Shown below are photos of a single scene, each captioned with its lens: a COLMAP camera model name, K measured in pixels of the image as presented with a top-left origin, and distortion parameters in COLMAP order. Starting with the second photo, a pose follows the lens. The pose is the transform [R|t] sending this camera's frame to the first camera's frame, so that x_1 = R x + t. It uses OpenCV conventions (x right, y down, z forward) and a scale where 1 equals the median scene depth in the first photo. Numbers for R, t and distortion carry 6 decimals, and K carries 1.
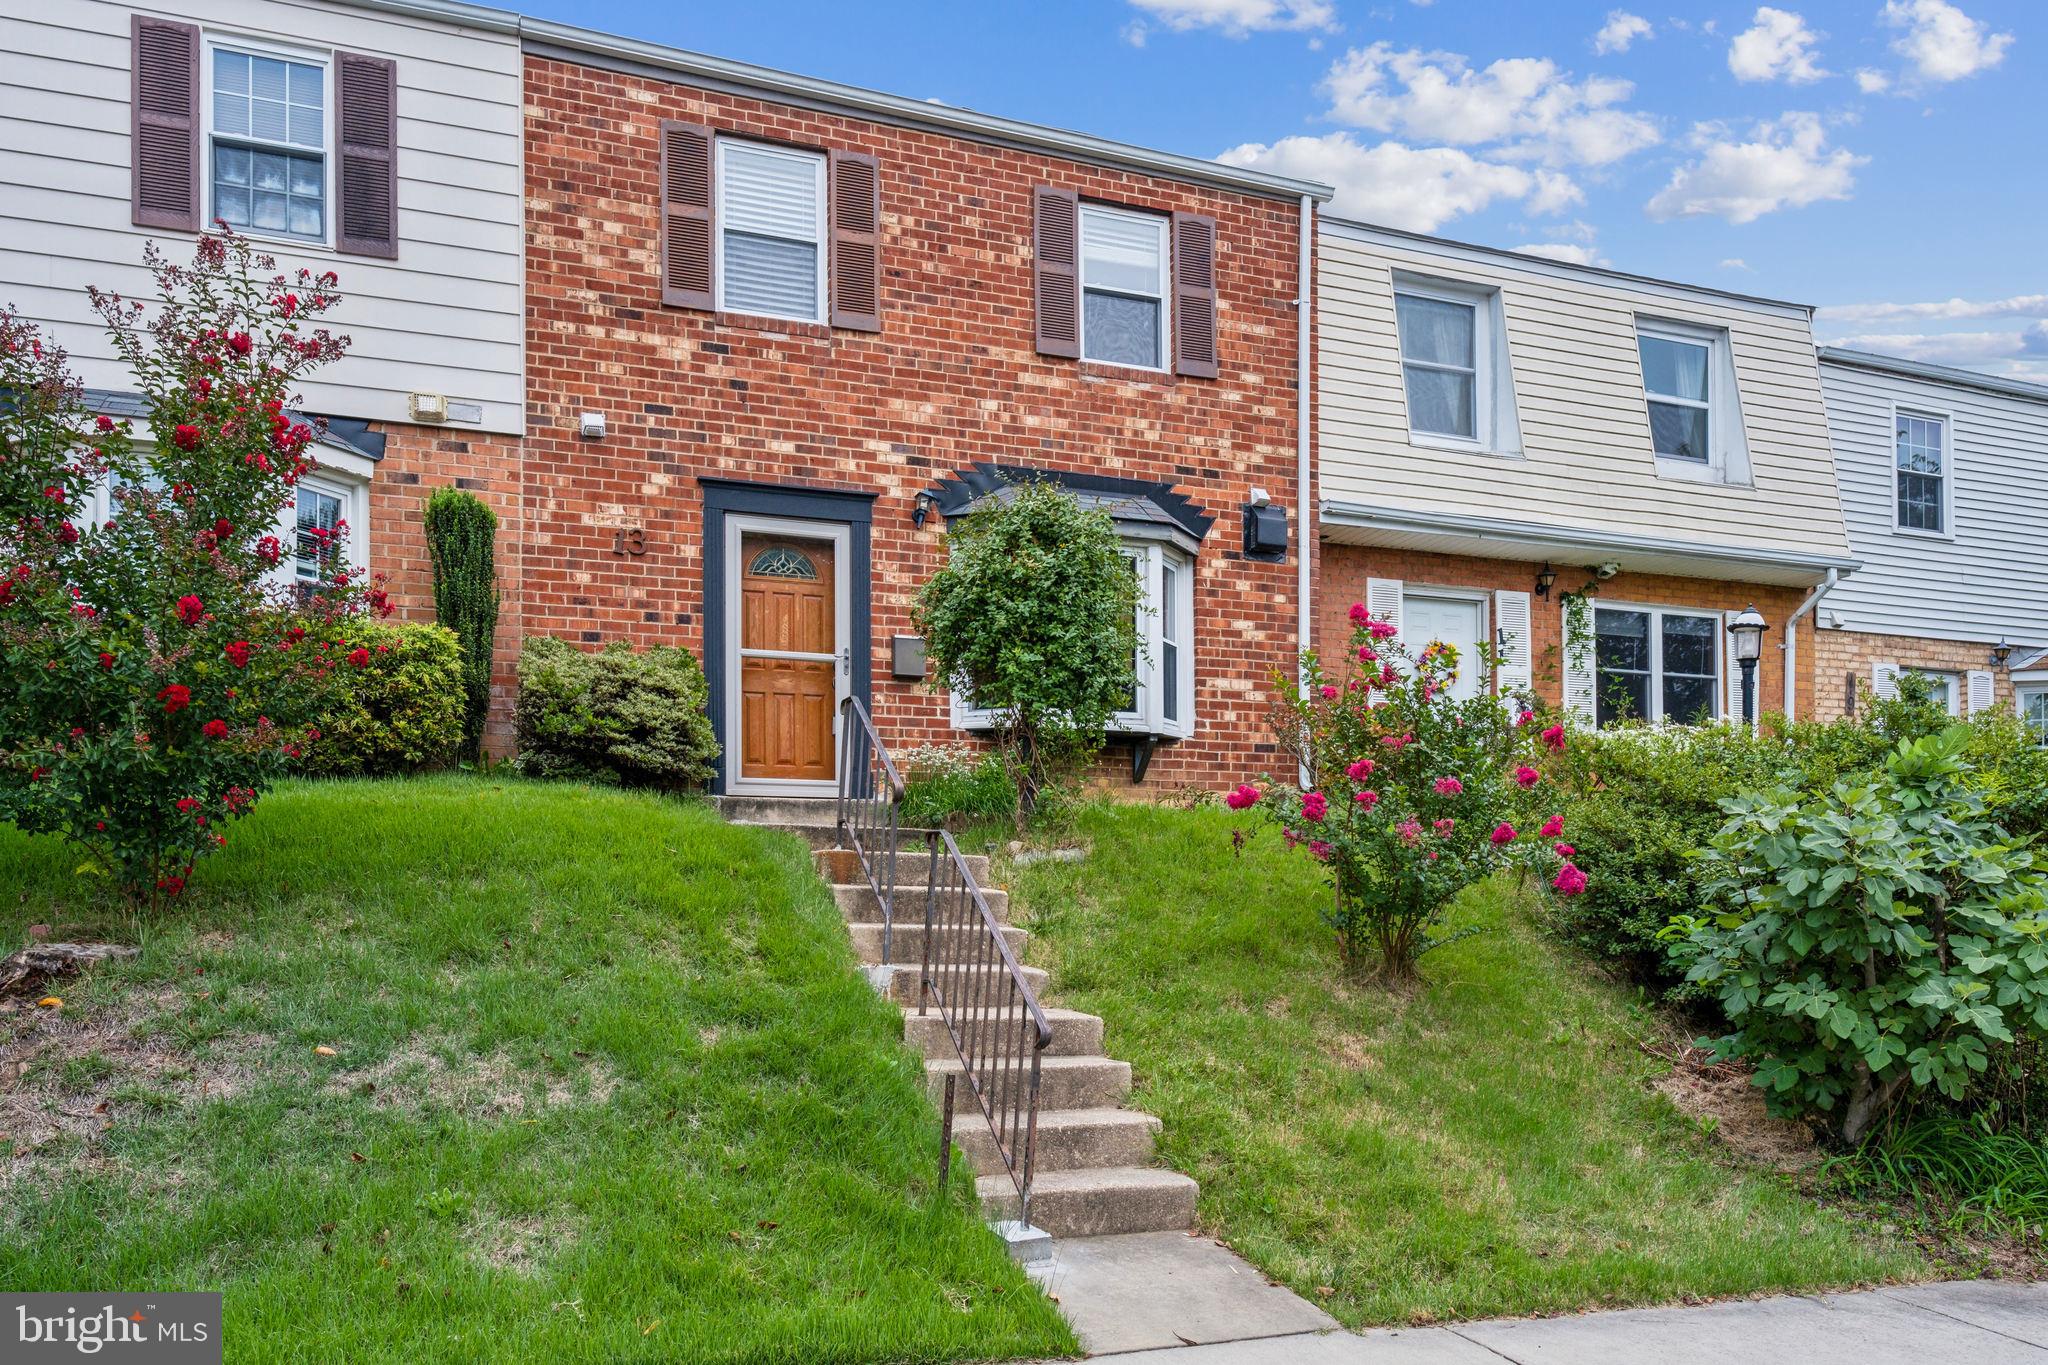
lens RADIAL K [[1469.3, 0, 1070.2], [0, 1469.3, 735.2], [0, 0, 1]] dist [0.007984, -0.021142]
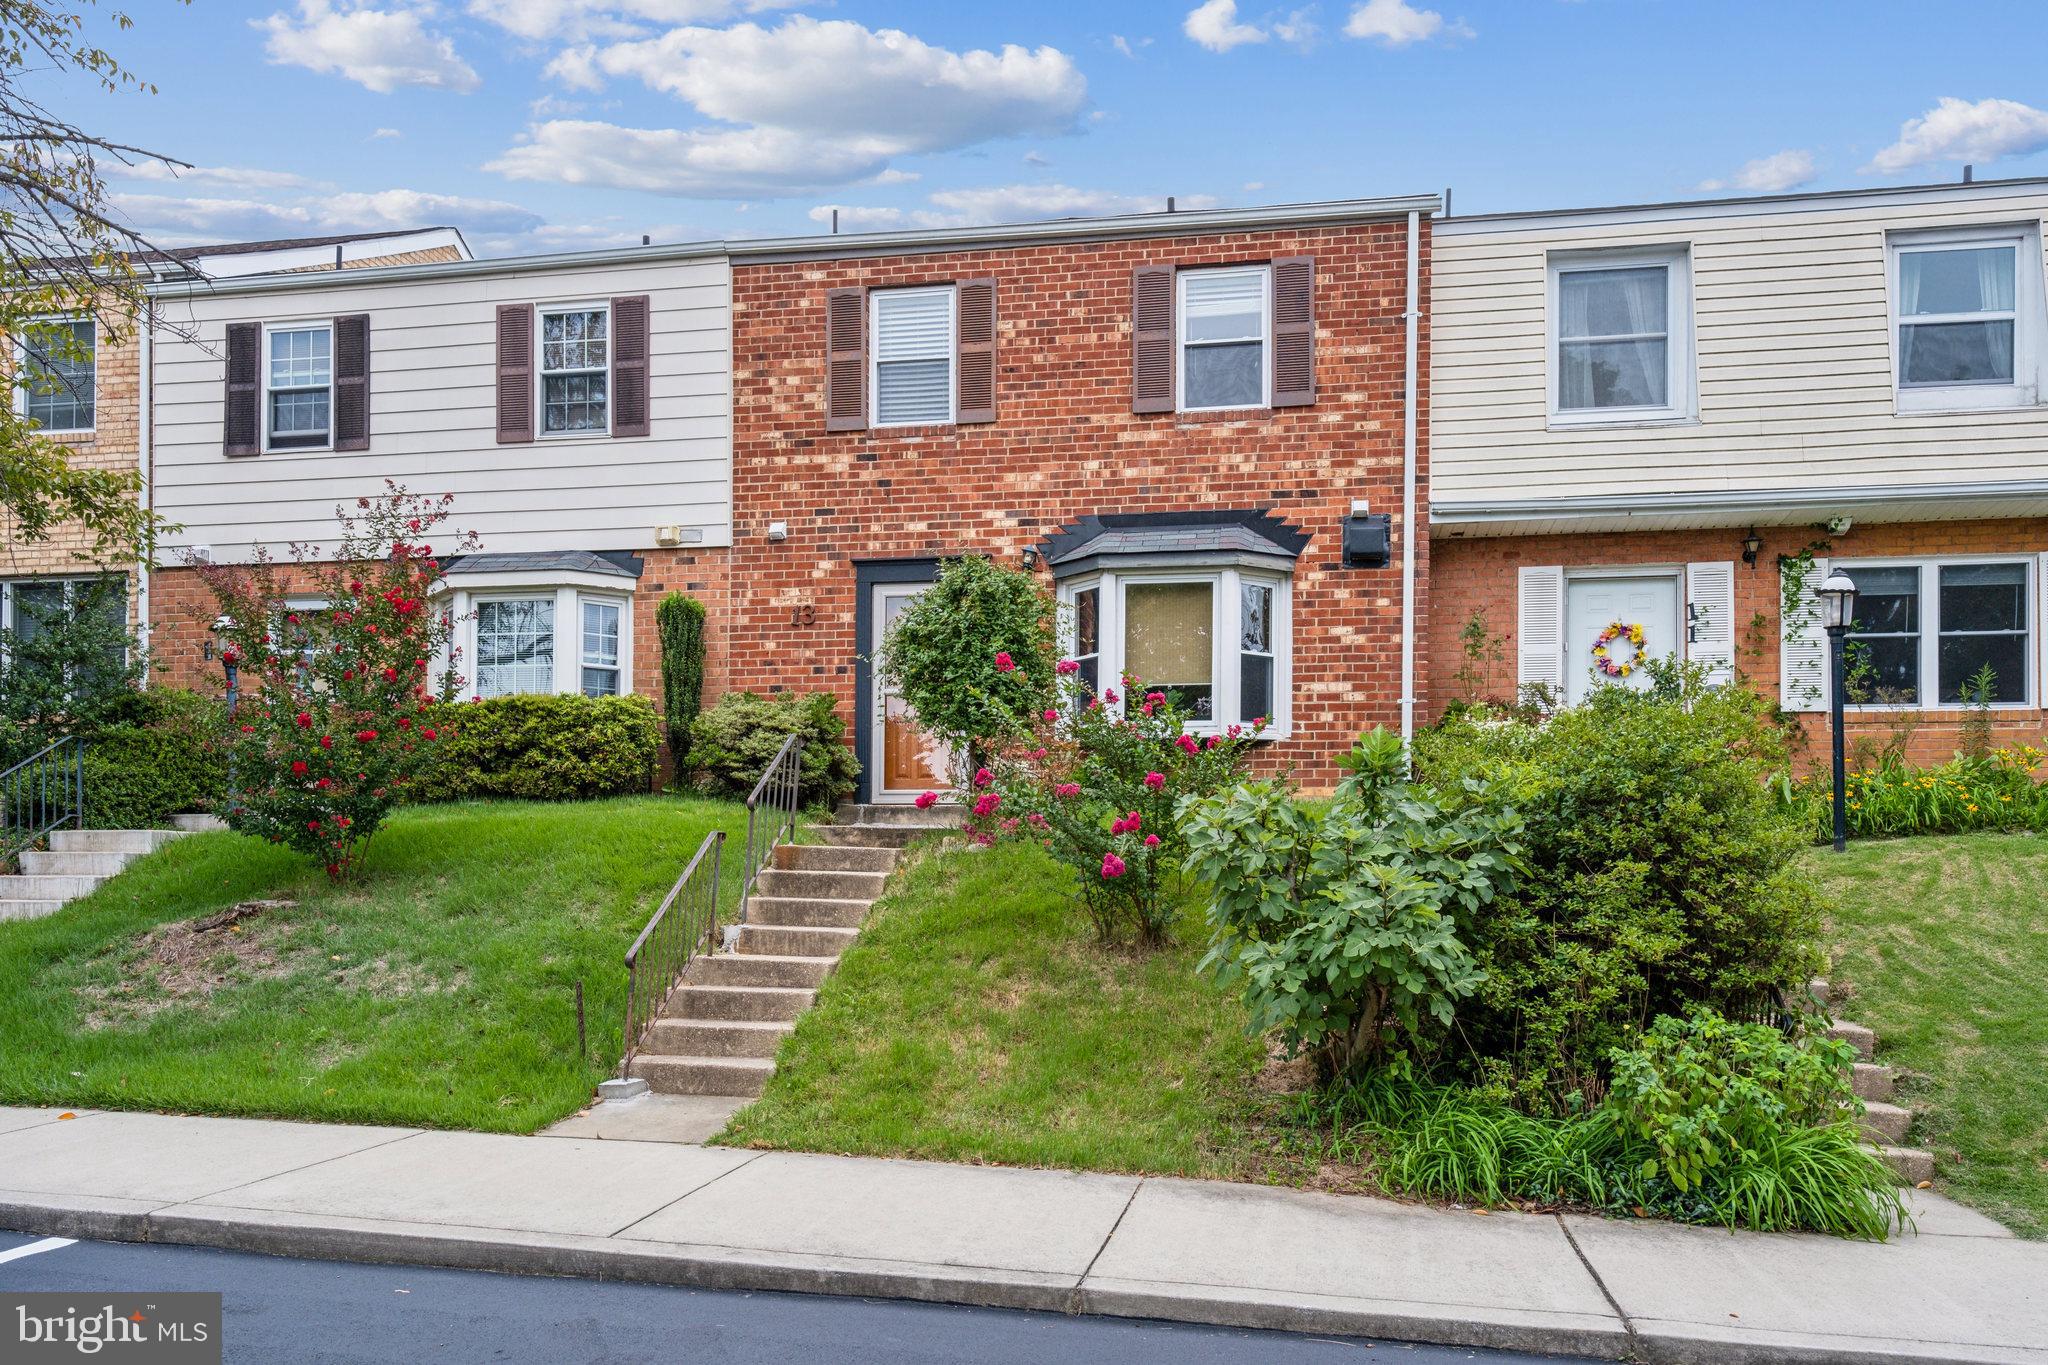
lens RADIAL K [[1569.6, 0, 1023.6], [0, 1569.6, 681.8], [0, 0, 1]] dist [0.013291, -0.013376]
pose [[0.858621, -0.064733, -0.508508, 0.528596], [0.049915, 0.997838, -0.042742, -0.000610], [0.510176, 0.011317, 0.859996, -0.107069]]
